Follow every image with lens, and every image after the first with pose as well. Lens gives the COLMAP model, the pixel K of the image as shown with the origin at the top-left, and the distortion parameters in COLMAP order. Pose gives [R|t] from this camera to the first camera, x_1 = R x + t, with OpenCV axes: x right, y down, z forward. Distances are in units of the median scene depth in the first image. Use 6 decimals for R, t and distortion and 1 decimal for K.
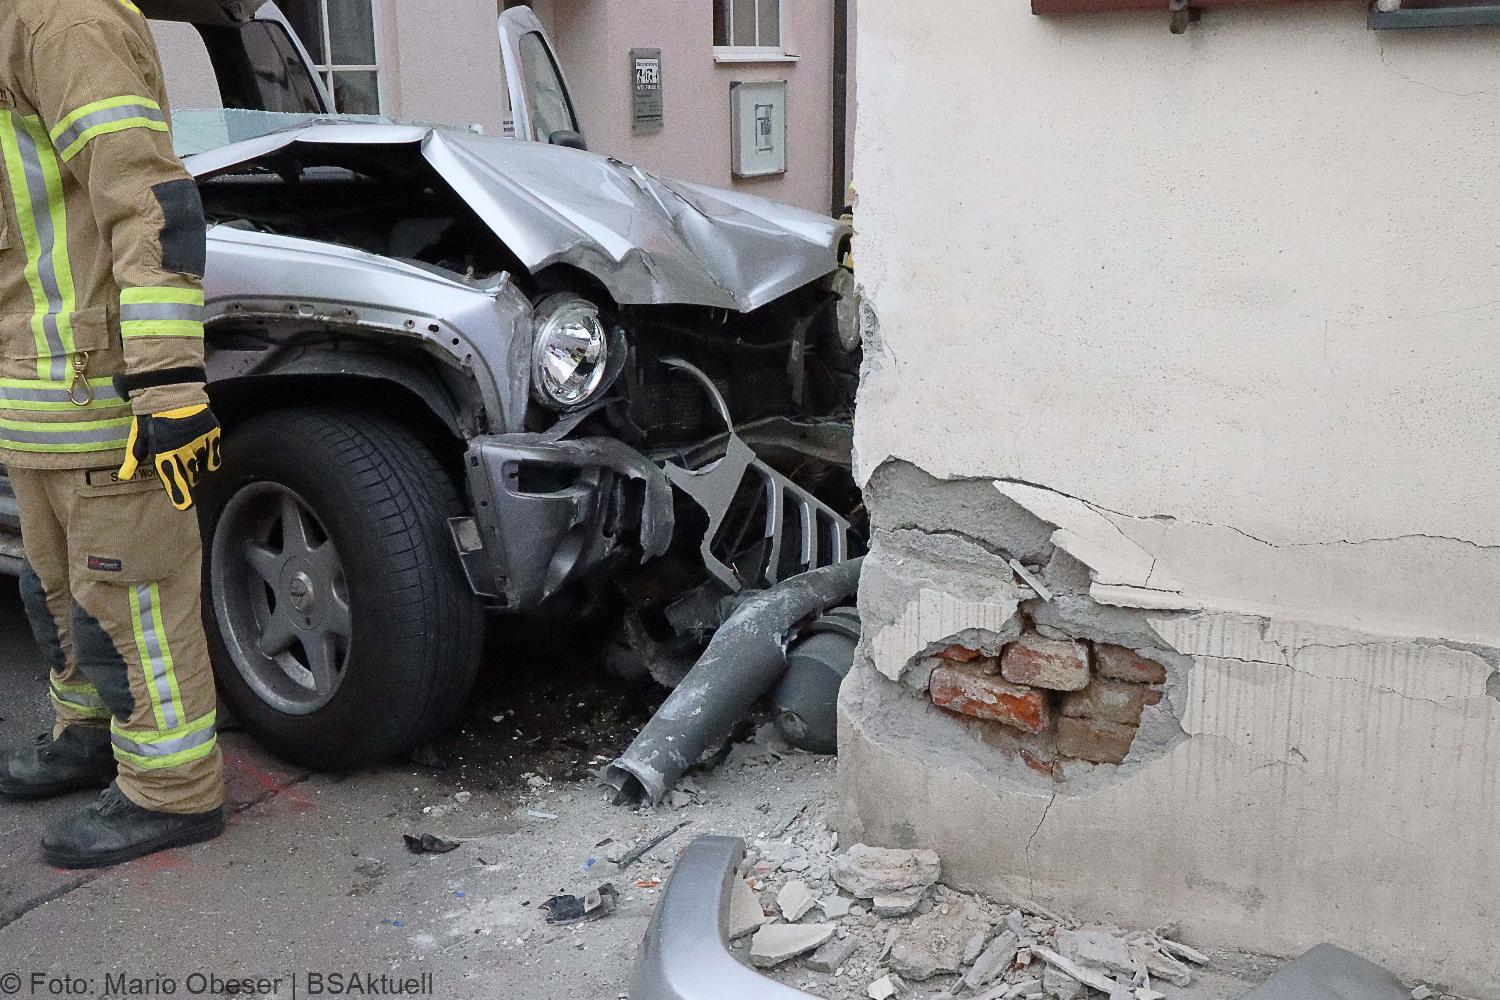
lens RADIAL K [[1616.1, 0, 730.8], [0, 1616.1, 495.5], [0, 0, 1]] dist [0.028088, -0.013224]
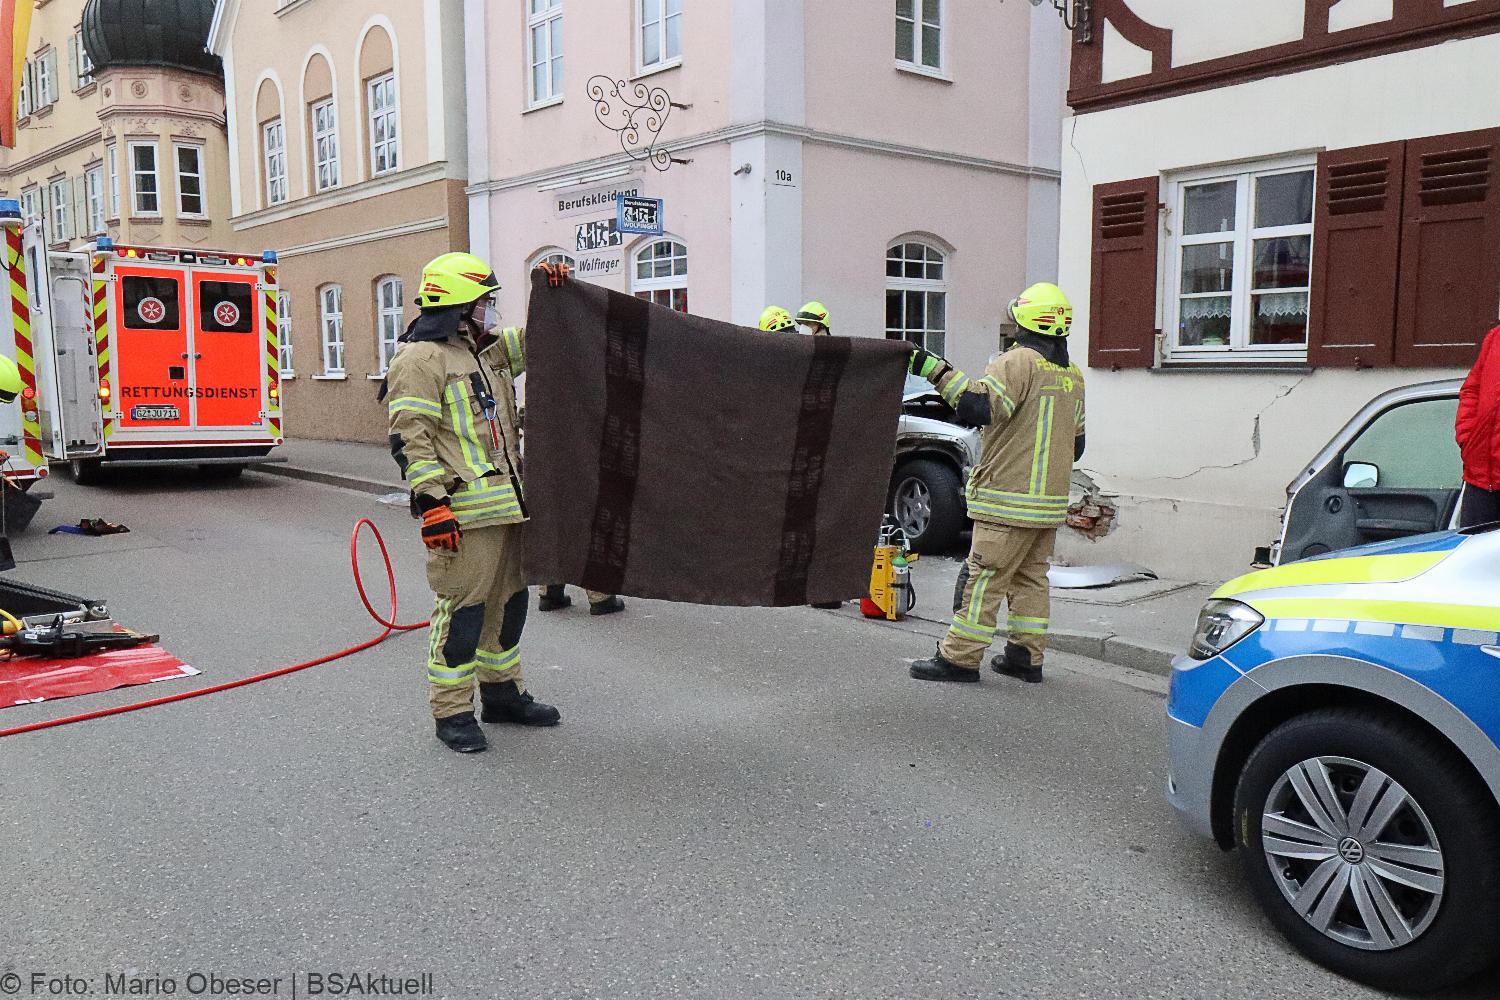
lens RADIAL K [[1233.8, 0, 736.0], [0, 1233.8, 504.5], [0, 0, 1]] dist [0.007148, 0.005689]
pose [[0.932508, 0.050757, -0.357565, 0.472275], [-0.101459, 0.987020, -0.124490, 0.572089], [0.346605, 0.152366, 0.925554, -2.309981]]
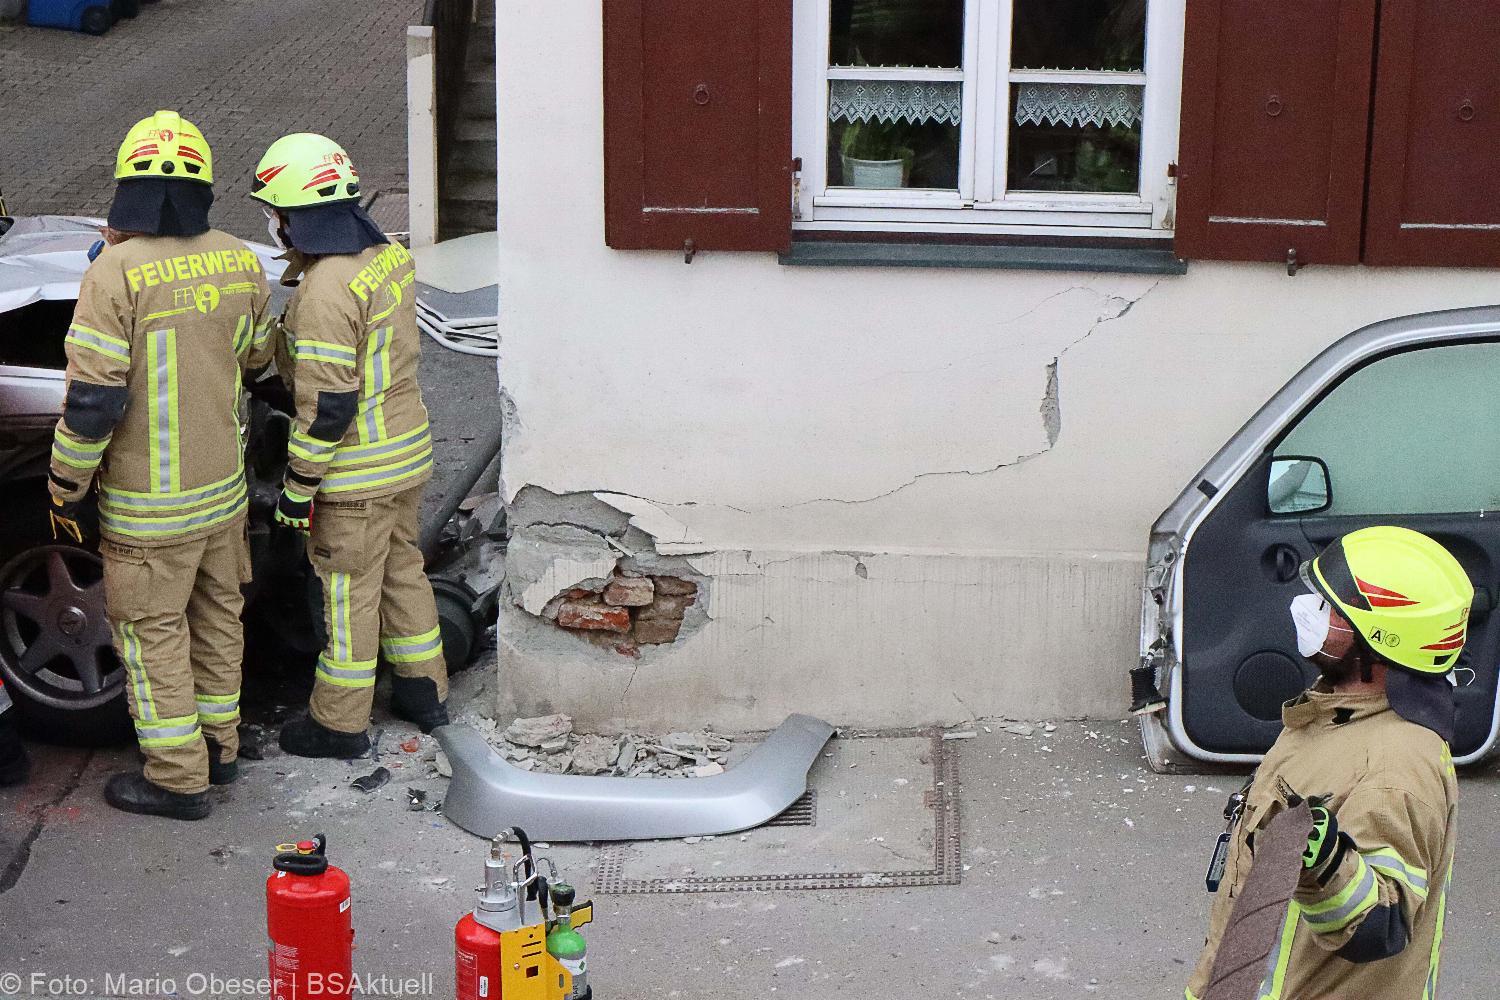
lens RADIAL K [[3717.8, 0, 751.5], [0, 3717.8, 499.2], [0, 0, 1]] dist [-0.001499, -0.089739]
pose [[0.882872, -0.133614, 0.450205, -1.434067], [0.097719, 0.989955, 0.102173, -0.379891], [-0.459334, -0.046212, 0.887061, -2.533116]]
